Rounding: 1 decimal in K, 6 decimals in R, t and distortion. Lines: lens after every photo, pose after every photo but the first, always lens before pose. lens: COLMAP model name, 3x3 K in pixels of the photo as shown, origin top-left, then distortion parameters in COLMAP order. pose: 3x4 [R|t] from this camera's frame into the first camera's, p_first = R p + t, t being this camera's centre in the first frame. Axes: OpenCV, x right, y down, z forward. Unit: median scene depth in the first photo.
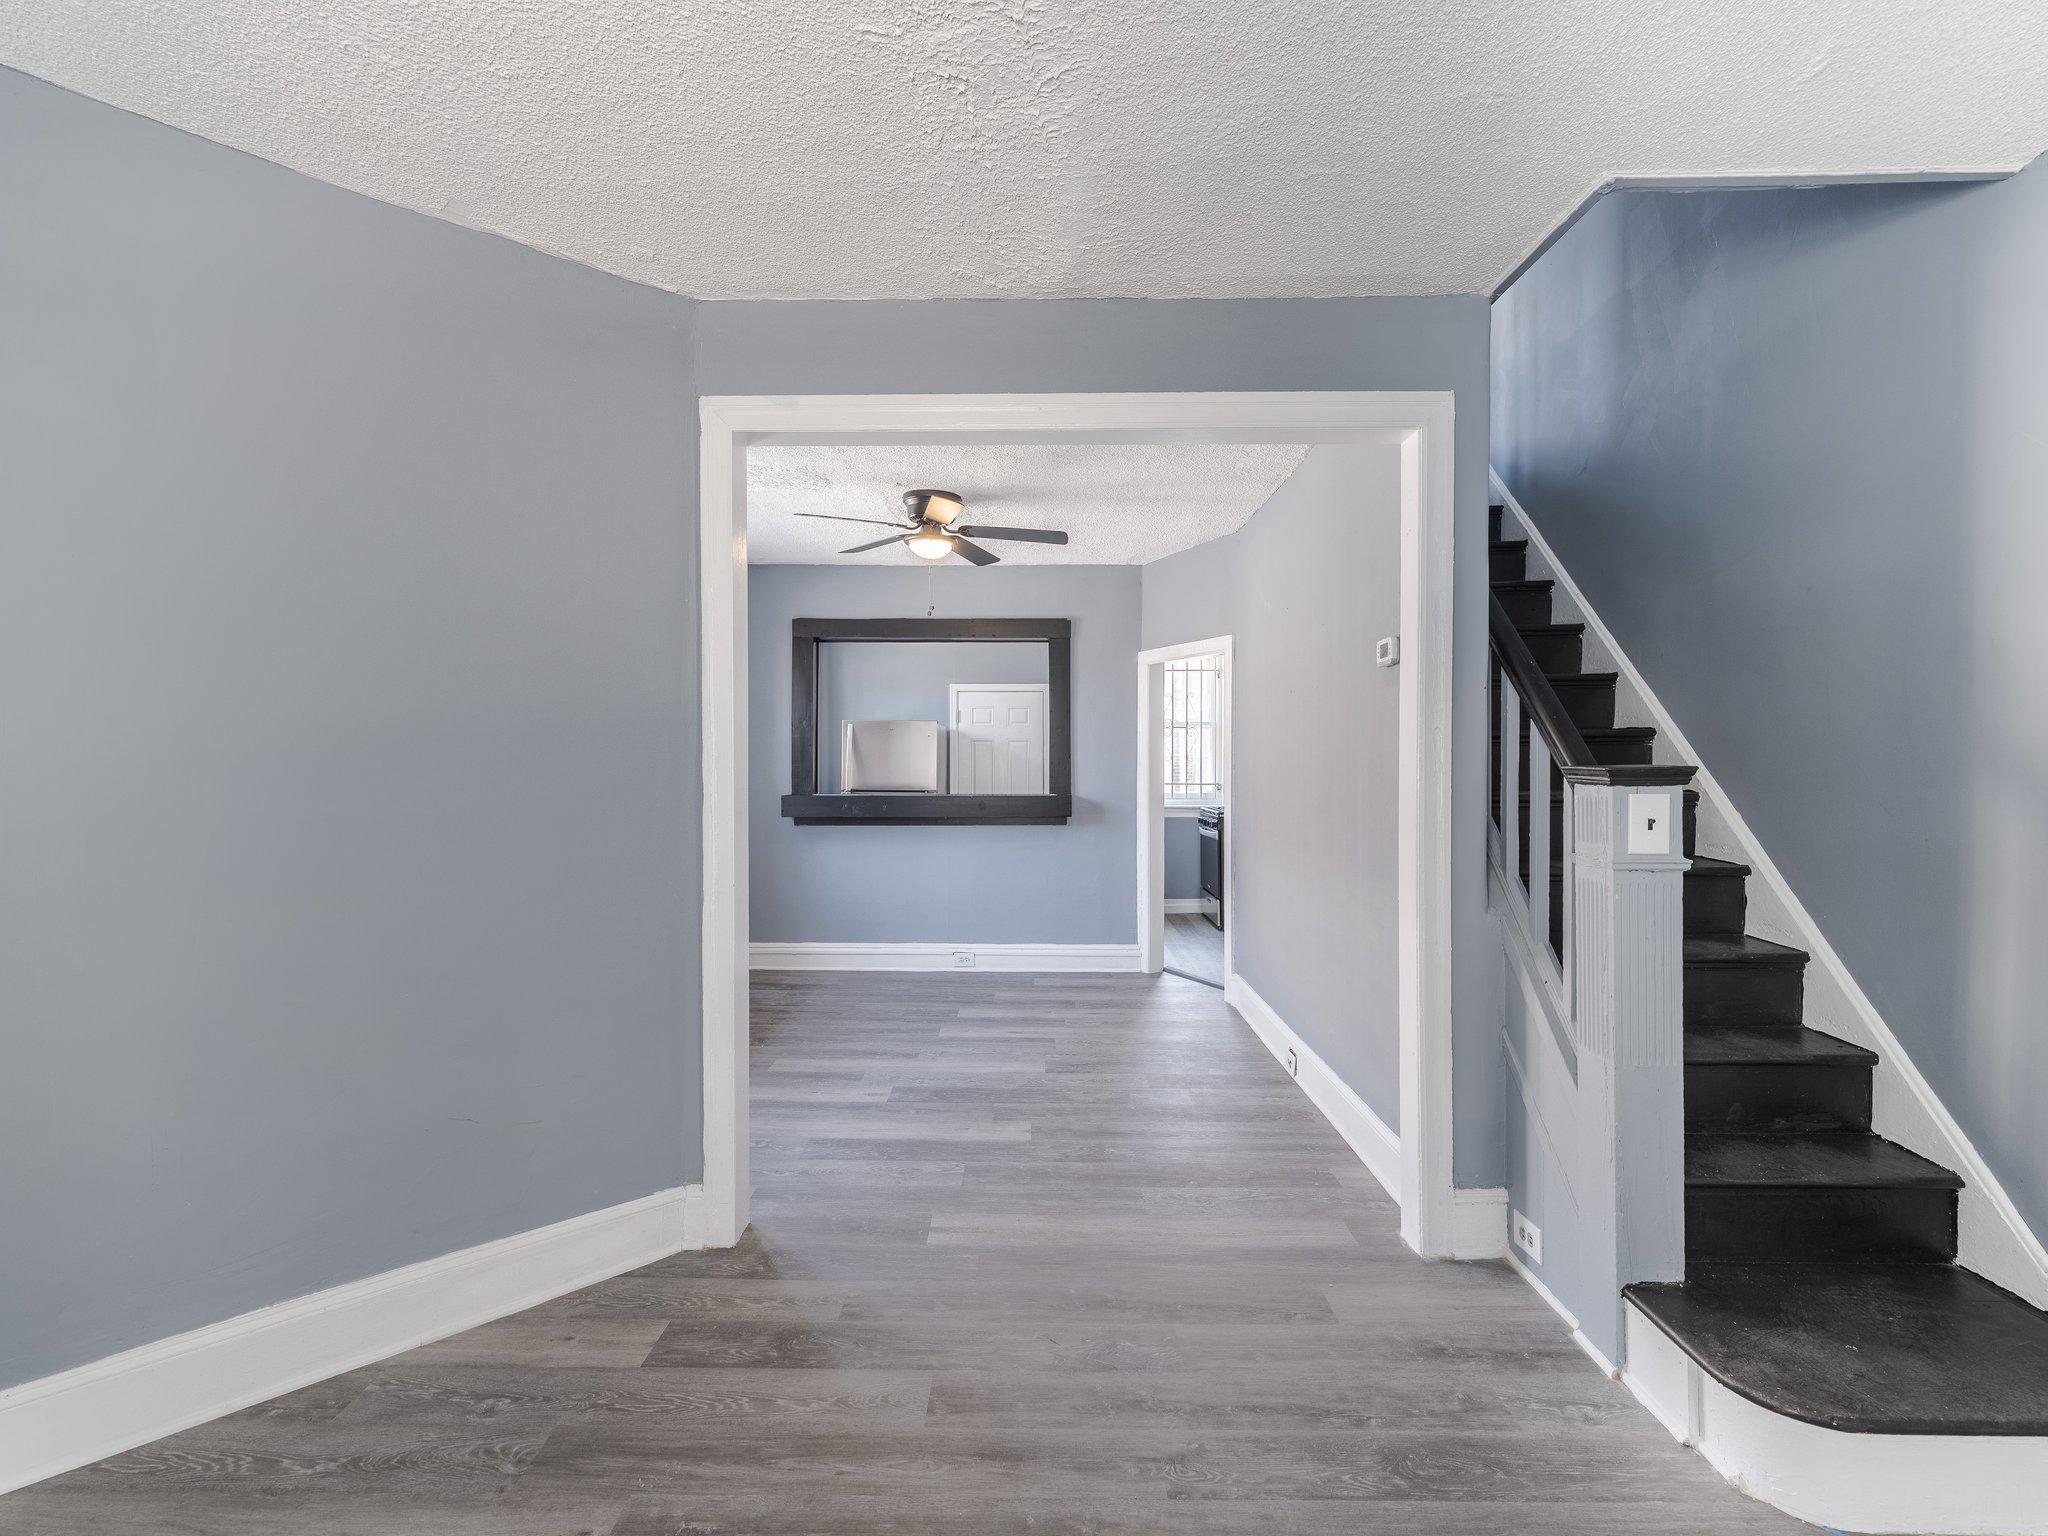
lens RADIAL K [[922.0, 0, 1024.0], [0, 922.0, 768.0], [0, 0, 1]] dist [-0.000645, 0.000683]
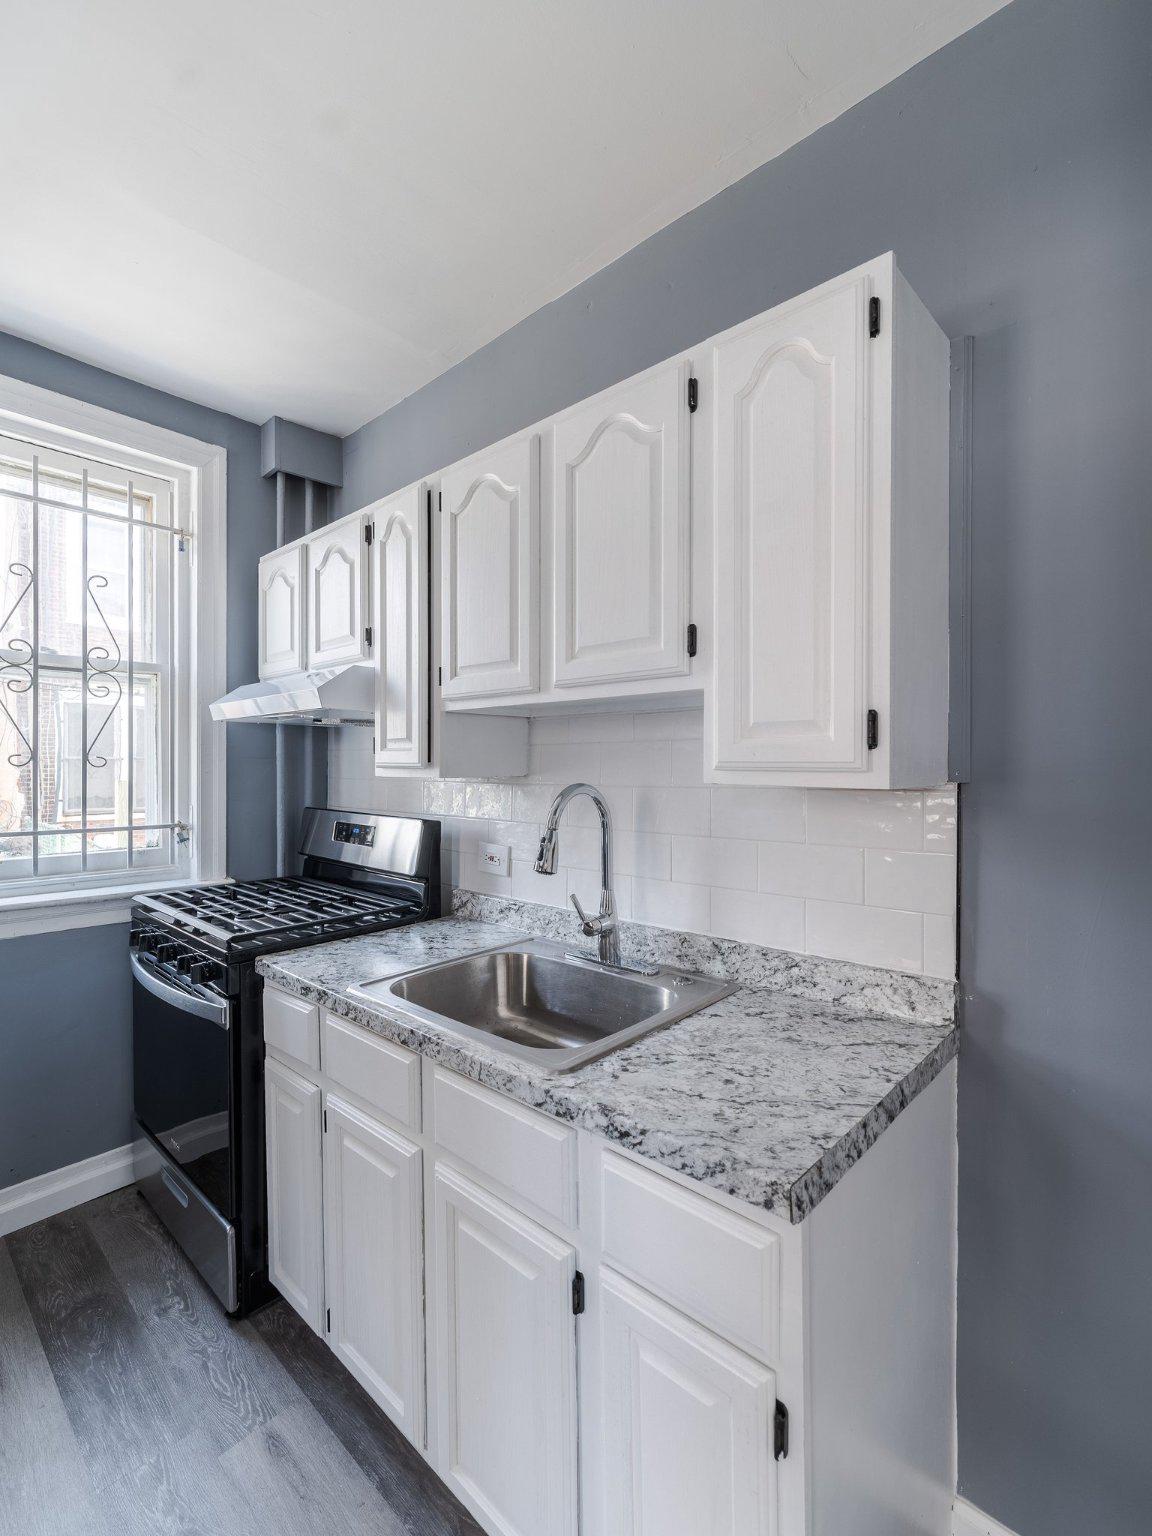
lens RADIAL K [[691.5, 0, 576.0], [0, 691.5, 768.0], [0, 0, 1]] dist [-0.000645, 0.000683]
pose [[0.667926, -0.004471, 0.744214, 0.145920], [0.007365, 0.999973, -0.000602, -0.007542], [-0.744191, 0.005883, 0.667941, 0.952818]]
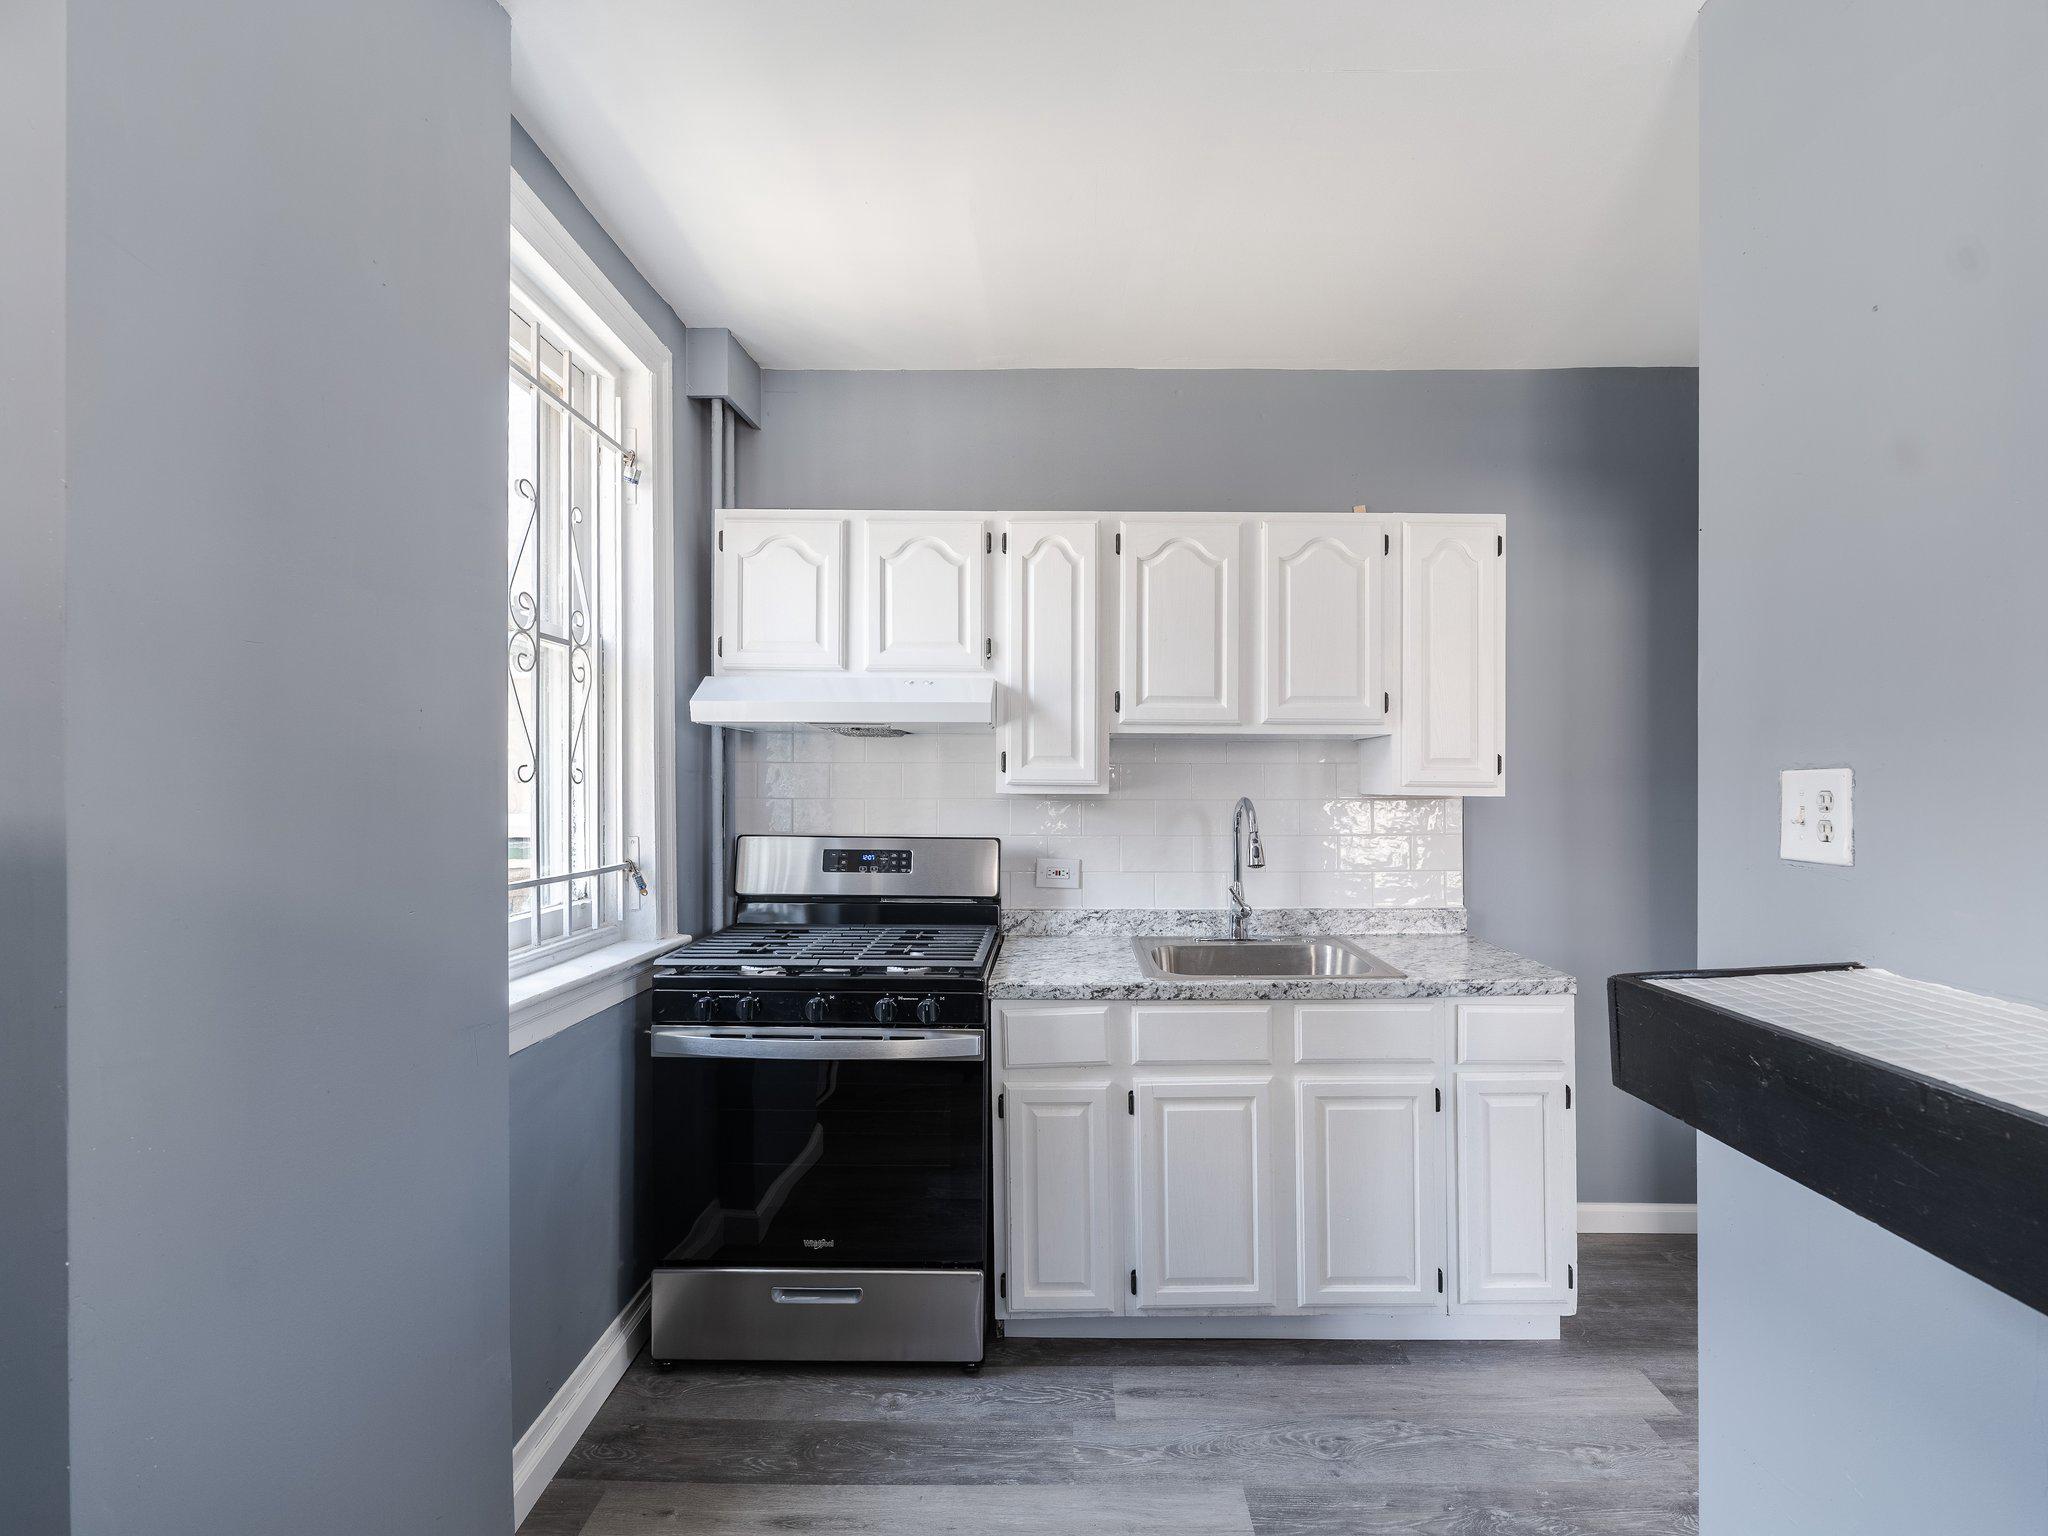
lens RADIAL K [[944.6, 0, 1049.8], [0, 944.6, 770.4], [0, 0, 1]] dist [-0.000448, -0.000133]
pose [[-0.026343, 0.009194, 0.999611, -0.103272], [0.005266, 0.999945, -0.009059, -0.010898], [-0.999639, 0.005026, -0.026390, 1.225661]]
